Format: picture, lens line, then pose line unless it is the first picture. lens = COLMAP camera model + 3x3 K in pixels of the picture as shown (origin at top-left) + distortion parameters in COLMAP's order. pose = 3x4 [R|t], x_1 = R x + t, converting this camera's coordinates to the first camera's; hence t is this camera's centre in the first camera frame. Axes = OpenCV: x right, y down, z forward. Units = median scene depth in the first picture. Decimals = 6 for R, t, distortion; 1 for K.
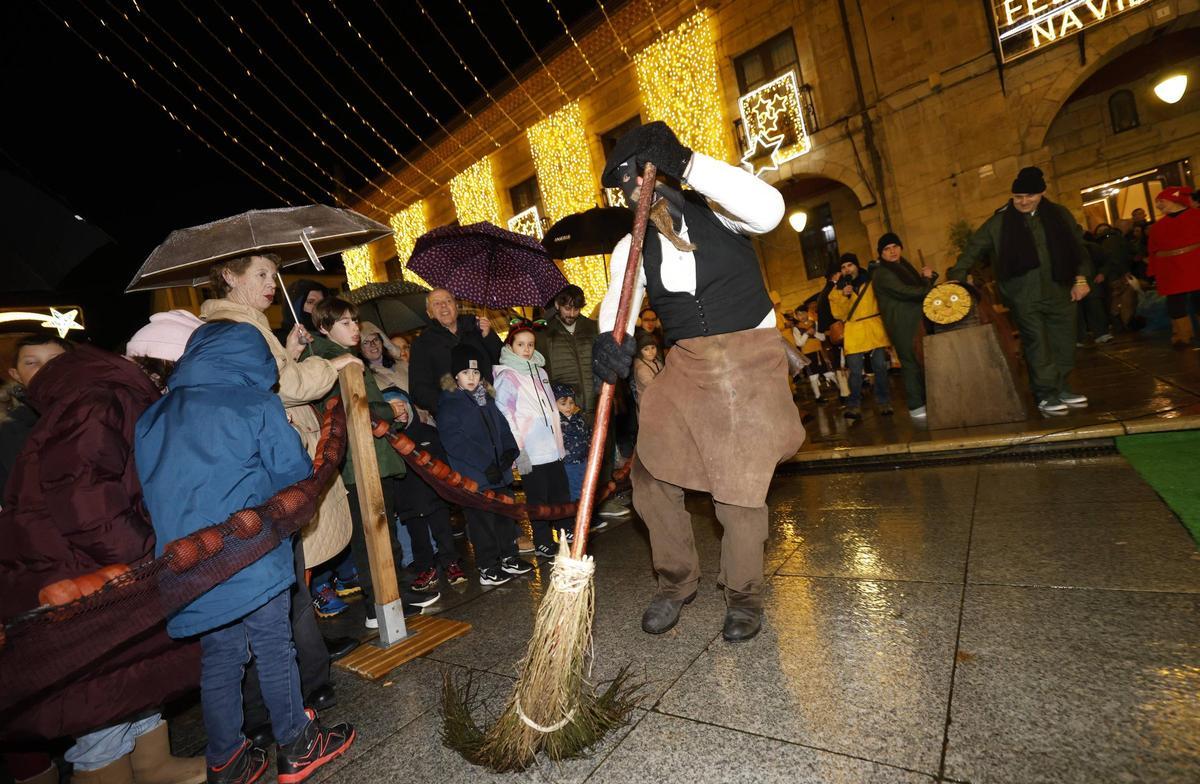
lens RADIAL K [[533.3, 0, 602.3], [0, 533.3, 395.8], [0, 0, 1]] dist [0.000409, -0.000067]
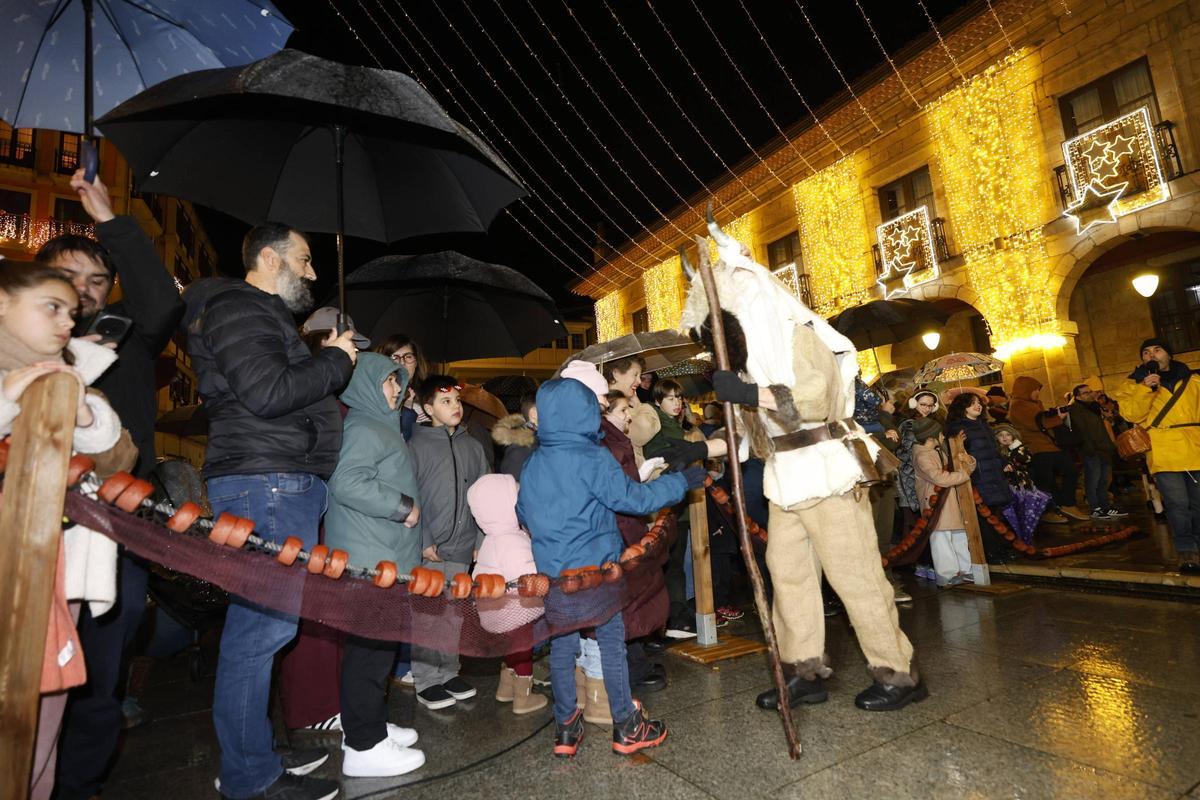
lens RADIAL K [[594.7, 0, 597.6], [0, 594.7, 394.3], [0, 0, 1]] dist [0.001995, -0.001684]
pose [[0.917540, 0.080192, -0.389474, -0.022288], [-0.119411, 0.989815, -0.077512, -0.001263], [0.379292, 0.117628, 0.917770, -0.099850]]
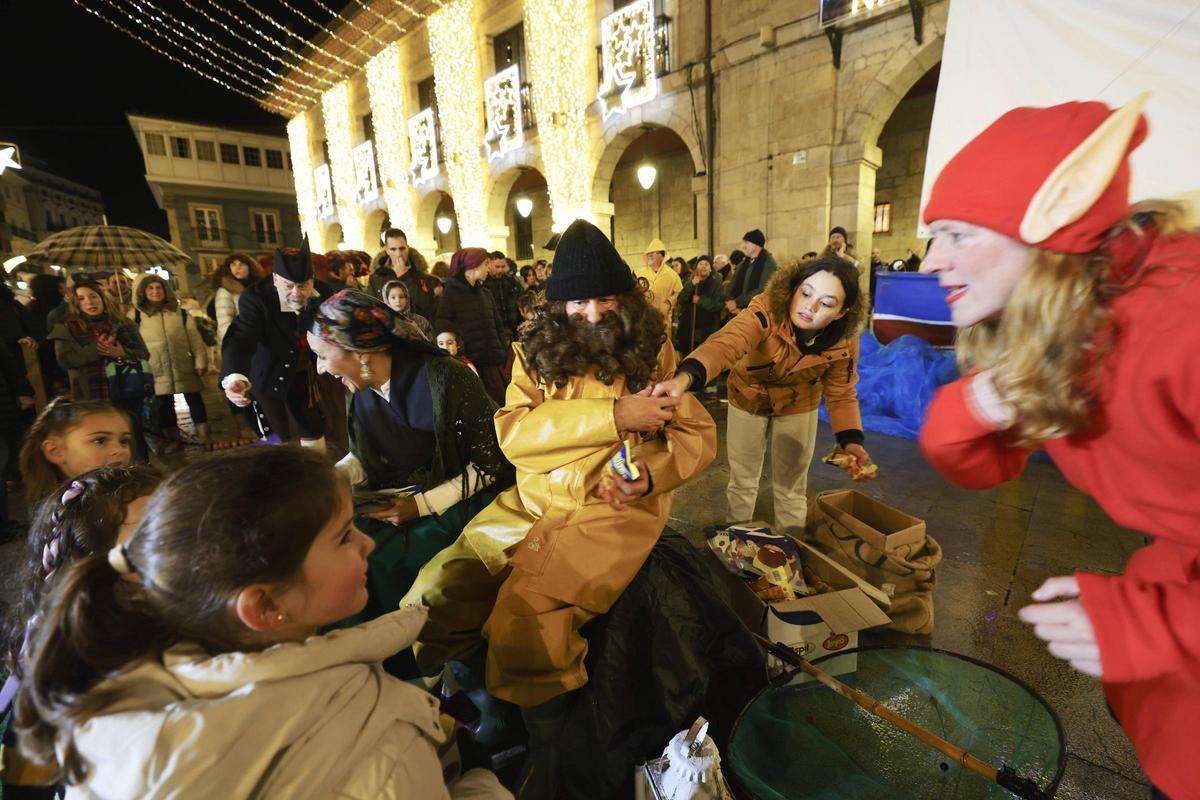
lens RADIAL K [[537.1, 0, 599.4], [0, 537.1, 396.4], [0, 0, 1]] dist [0.002611, -0.001112]
pose [[0.980099, 0.185247, -0.071342, 0.433273], [-0.169751, 0.968427, 0.182575, -0.121736], [0.102911, -0.166831, 0.980600, 0.035262]]
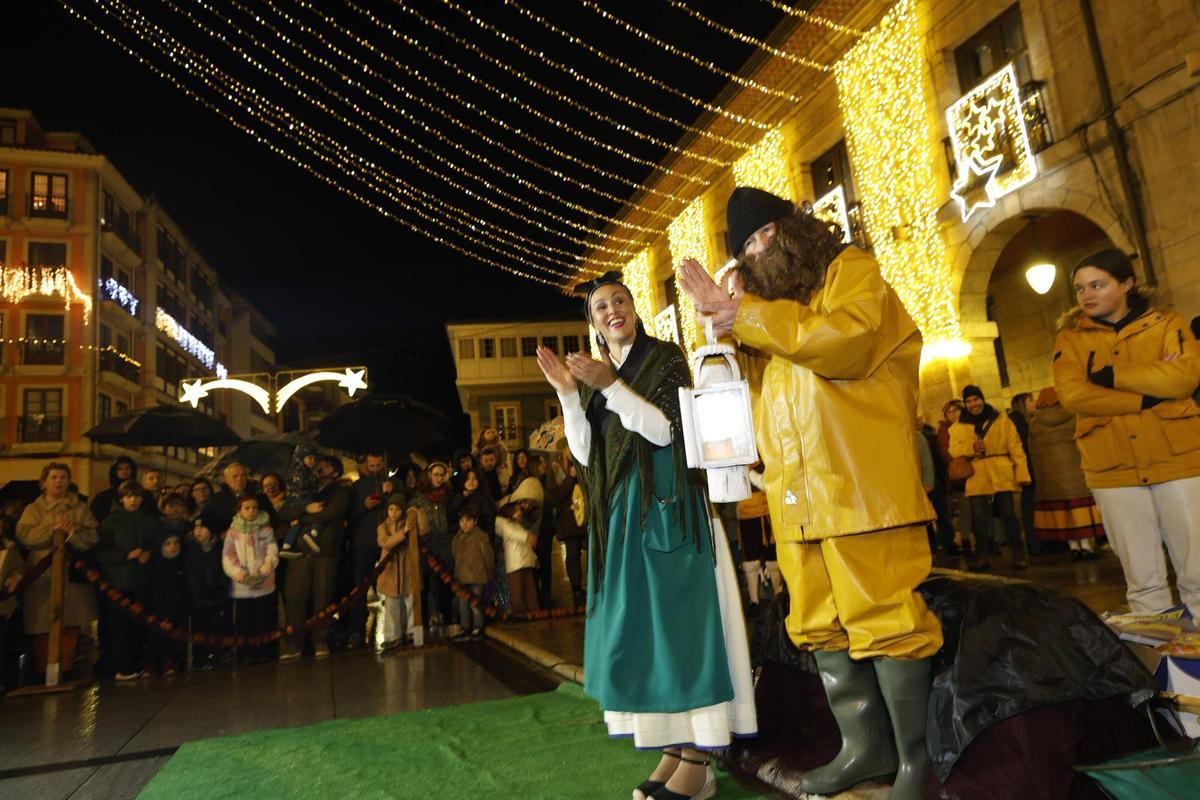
lens RADIAL K [[767.3, 0, 597.9], [0, 767.3, 394.6], [0, 0, 1]] dist [0.006544, -0.003296]
pose [[0.827358, 0.035793, -0.560533, 0.460450], [-0.082587, 0.994873, -0.058371, -0.092415], [0.555569, 0.094587, 0.826073, -0.044461]]
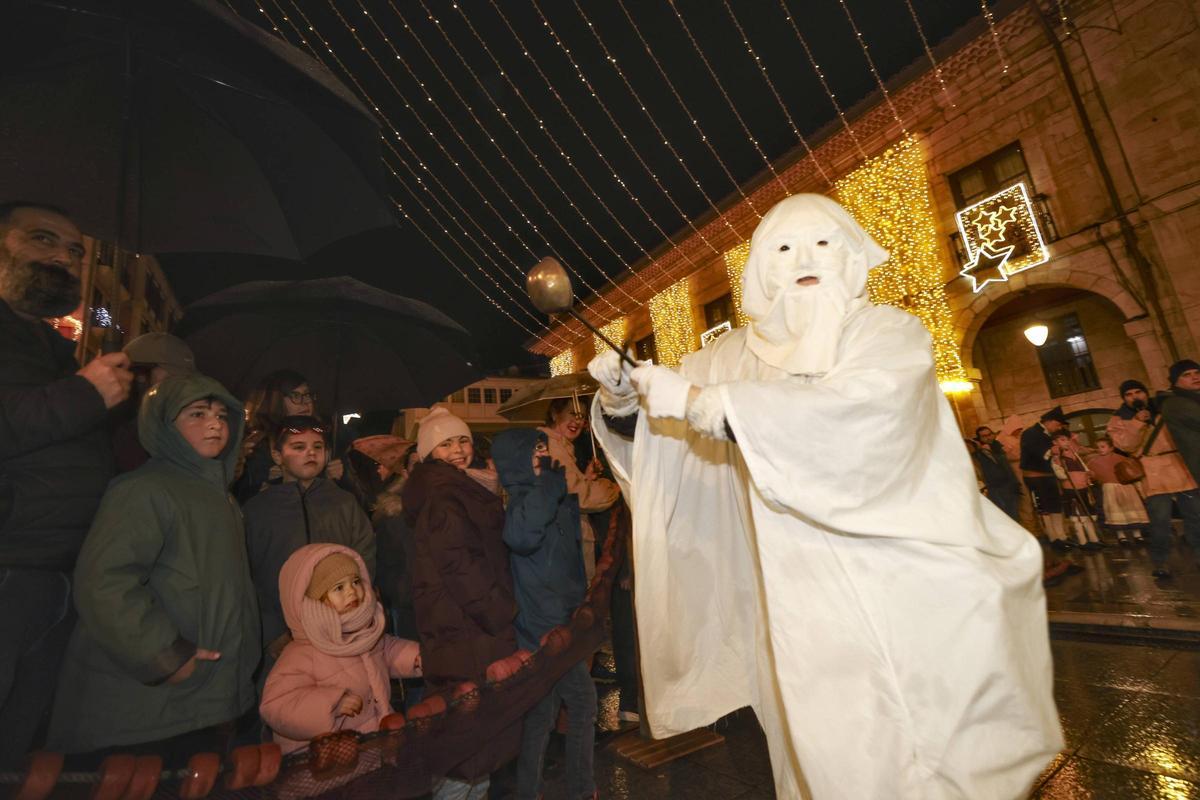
lens RADIAL K [[537.1, 0, 599.4], [0, 537.1, 396.4], [0, 0, 1]] dist [0.002611, -0.001112]
pose [[0.946168, 0.029587, -0.322322, -0.029970], [-0.090441, 0.980316, -0.175502, -0.004437], [0.310785, 0.195206, 0.930219, -0.038095]]
